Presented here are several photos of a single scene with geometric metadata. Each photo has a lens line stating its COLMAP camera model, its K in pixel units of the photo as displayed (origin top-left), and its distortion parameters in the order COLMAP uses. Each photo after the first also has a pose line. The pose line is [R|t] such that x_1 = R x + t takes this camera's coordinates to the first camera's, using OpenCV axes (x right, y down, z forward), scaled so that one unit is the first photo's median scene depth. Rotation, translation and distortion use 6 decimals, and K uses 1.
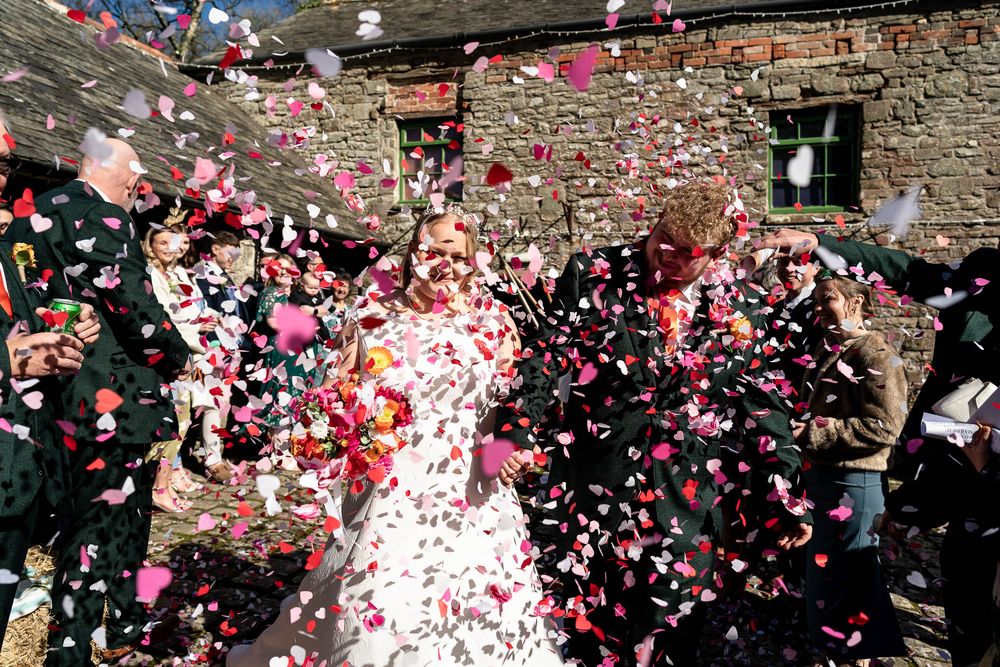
lens RADIAL K [[683.0, 0, 499.7], [0, 683.0, 312.6], [0, 0, 1]] dist [-0.001495, 0.000301]
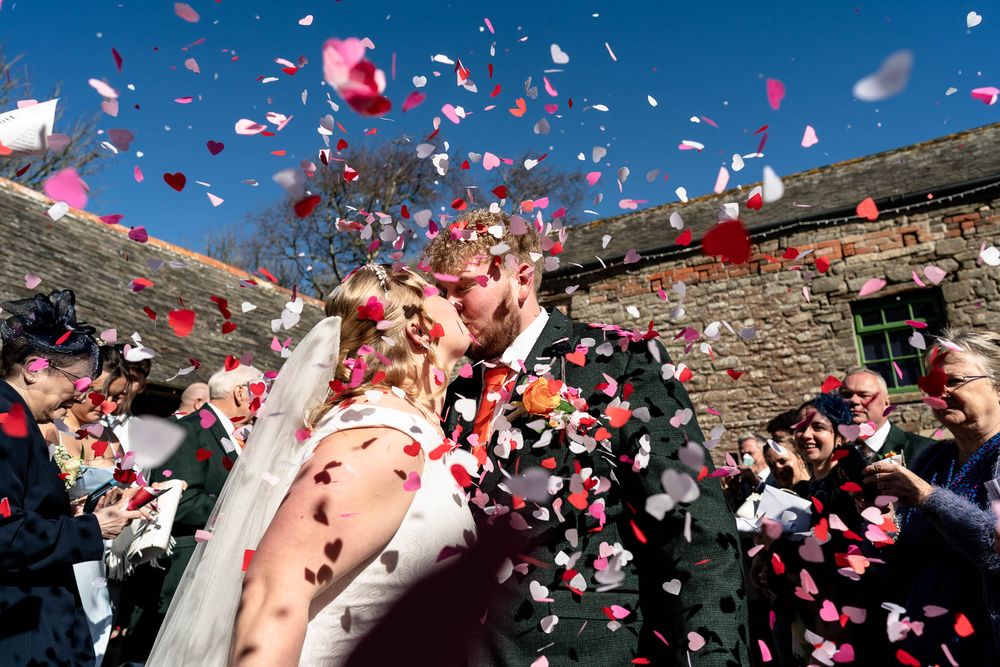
lens RADIAL K [[683.0, 0, 499.7], [0, 683.0, 312.6], [0, 0, 1]] dist [-0.001495, 0.000301]
pose [[0.971054, -0.101366, -0.216284, 0.090104], [0.031791, 0.952278, -0.303573, 0.030888], [0.236734, 0.287910, 0.927936, -0.128134]]
